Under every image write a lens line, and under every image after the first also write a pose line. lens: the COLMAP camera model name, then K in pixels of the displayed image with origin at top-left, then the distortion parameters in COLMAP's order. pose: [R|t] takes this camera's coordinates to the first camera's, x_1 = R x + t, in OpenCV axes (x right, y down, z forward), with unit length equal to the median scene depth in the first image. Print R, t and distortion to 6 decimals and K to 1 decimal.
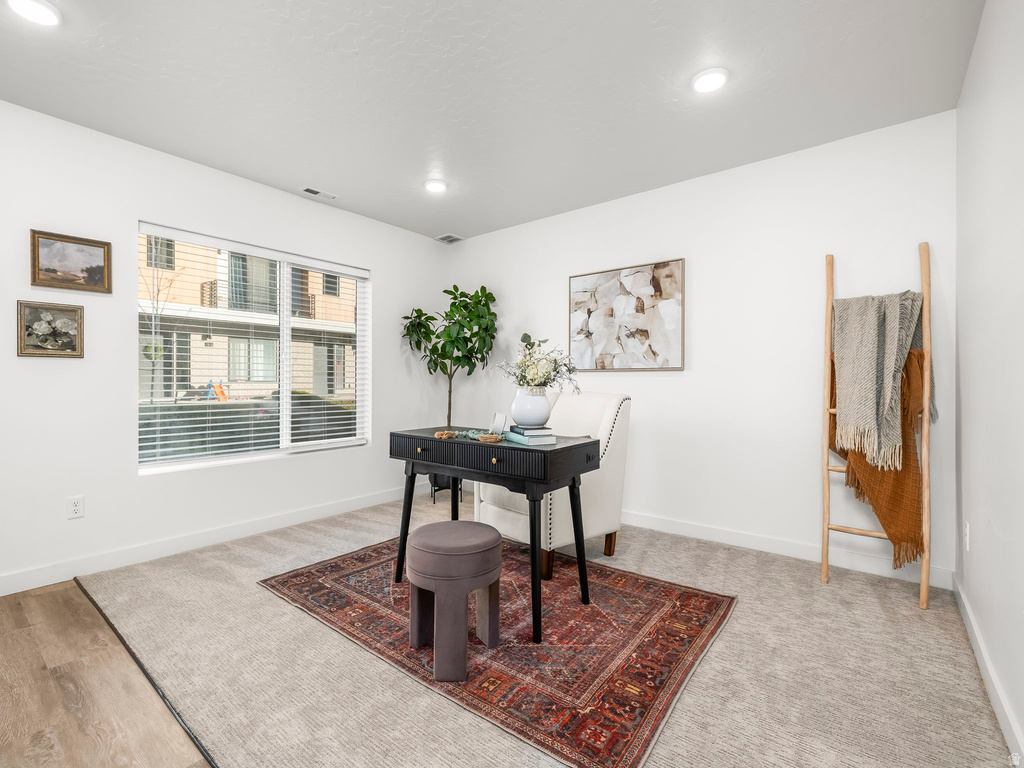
lens RADIAL K [[460.1, 0, 510.9], [0, 460.1, 382.9], [0, 0, 1]] dist [-0.002229, -0.000188]
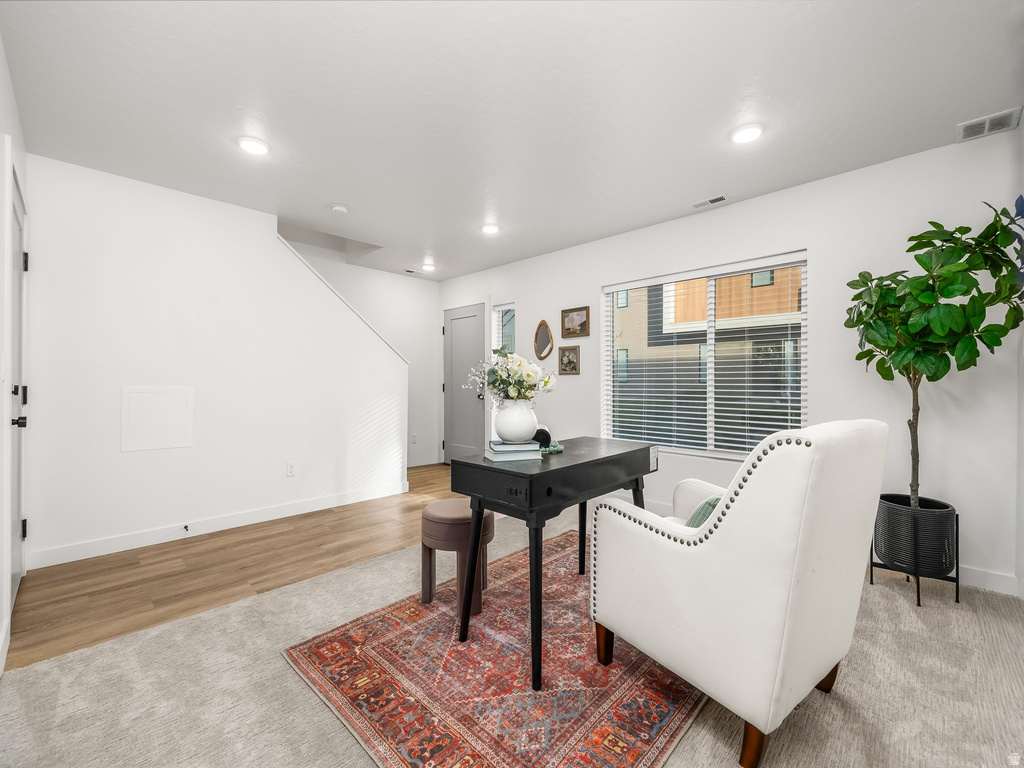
lens RADIAL K [[437.6, 0, 510.6], [0, 437.6, 382.4], [0, 0, 1]] dist [-0.004773, 0.001761]
pose [[-0.109060, -0.002594, -0.994032, 0.911360], [-0.005579, 0.999982, -0.001998, -0.021934], [0.994020, 0.005328, -0.109072, 1.065630]]
